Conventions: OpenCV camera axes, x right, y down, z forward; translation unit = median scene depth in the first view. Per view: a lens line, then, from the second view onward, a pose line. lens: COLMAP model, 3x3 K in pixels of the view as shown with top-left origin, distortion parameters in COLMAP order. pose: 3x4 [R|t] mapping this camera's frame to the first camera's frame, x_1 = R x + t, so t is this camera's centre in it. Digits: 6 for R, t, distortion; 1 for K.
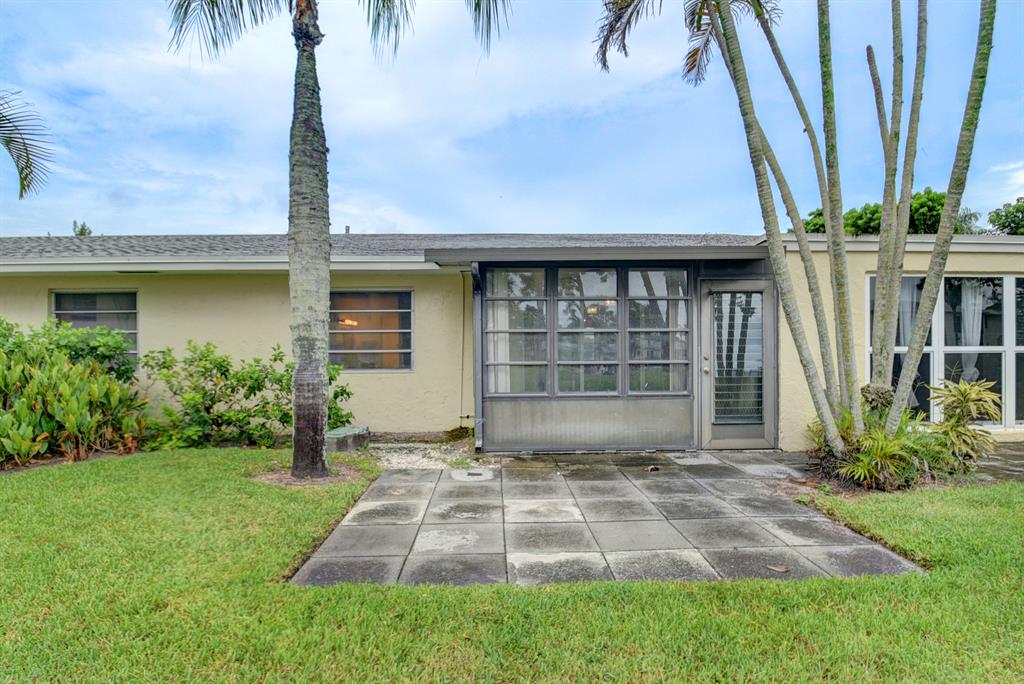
lens RADIAL K [[568.8, 0, 513.6], [0, 568.8, 355.6], [0, 0, 1]] dist [-0.025296, 0.000434]
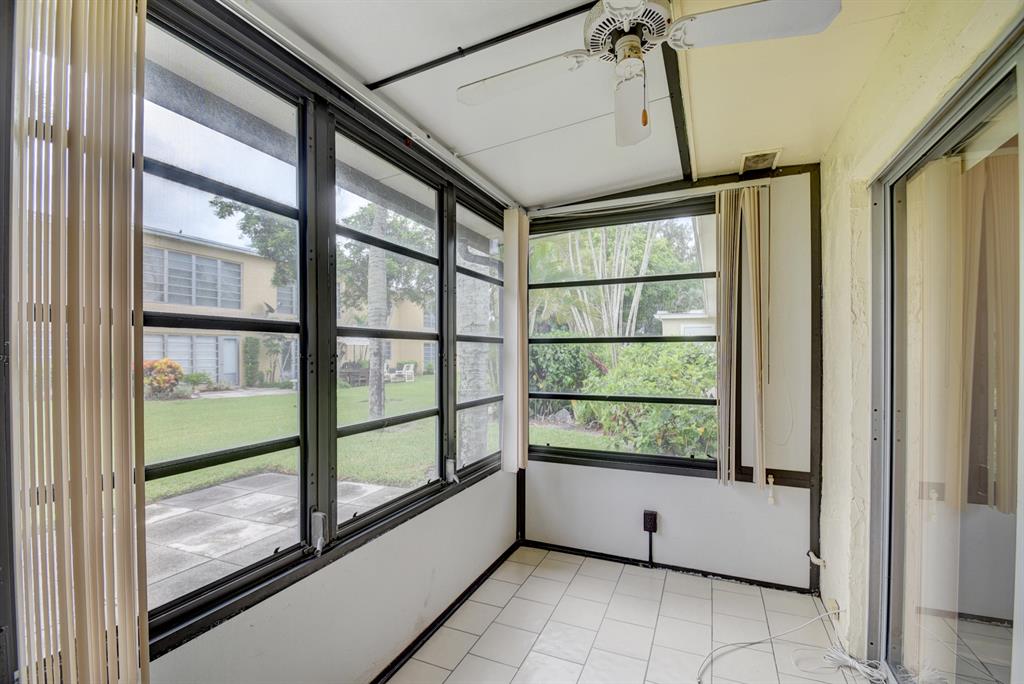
lens RADIAL K [[449.8, 0, 514.6], [0, 449.8, 356.7], [0, 0, 1]] dist [0.012483, -0.015625]
pose [[-0.434198, 0.011144, -0.900749, 0.403596], [0.003586, 0.999937, 0.010643, -0.031248], [0.900811, 0.001391, -0.434210, 1.361078]]
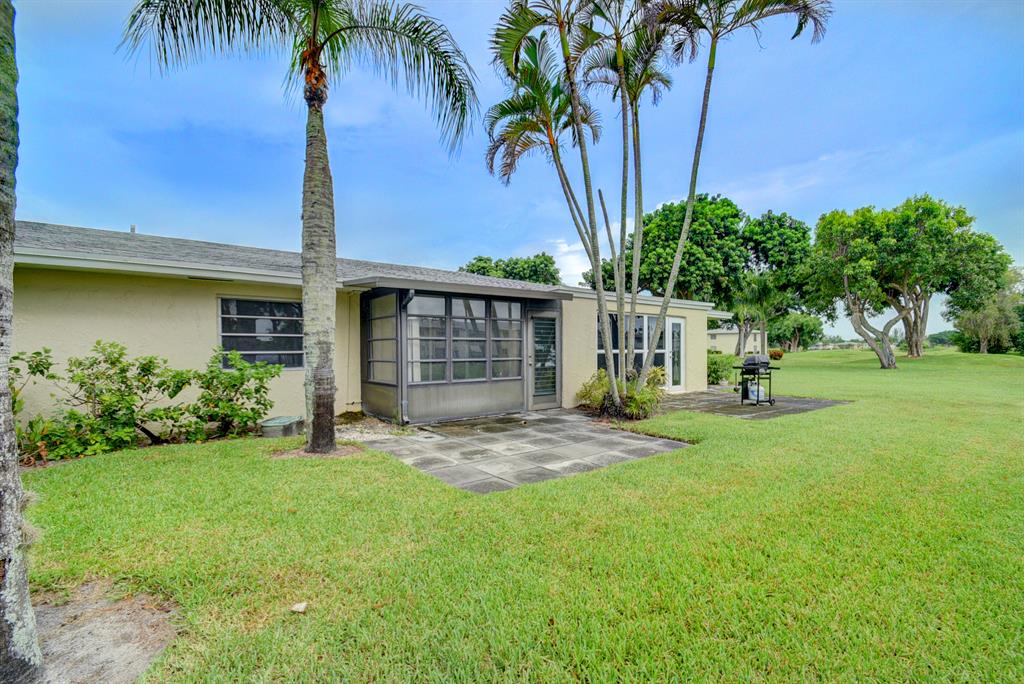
lens RADIAL K [[449.8, 0, 514.6], [0, 449.8, 356.7], [0, 0, 1]] dist [0.012483, -0.015625]
pose [[0.808553, -0.007168, 0.588379, -0.549104], [0.006616, 0.999973, 0.003090, 0.001204], [-0.588386, 0.001394, 0.808579, -0.052570]]
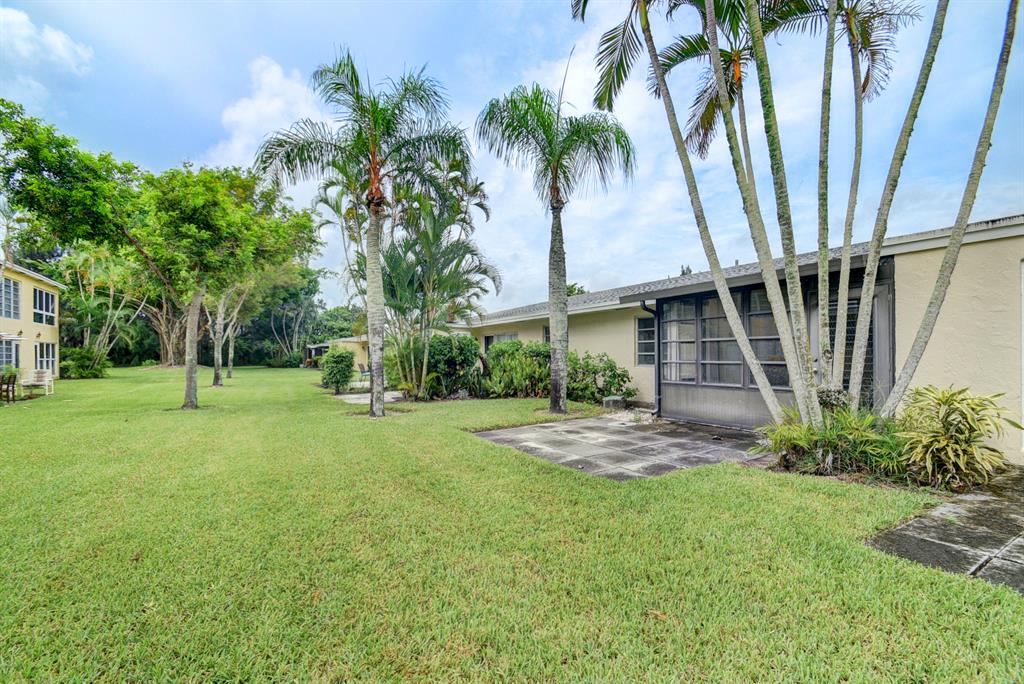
lens RADIAL K [[449.8, 0, 514.6], [0, 449.8, 356.7], [0, 0, 1]] dist [0.012483, -0.015625]
pose [[0.494983, 0.005143, -0.868888, 0.957409], [-0.001132, 0.999985, 0.005274, -0.006987], [0.868902, -0.001627, 0.494981, 0.016167]]
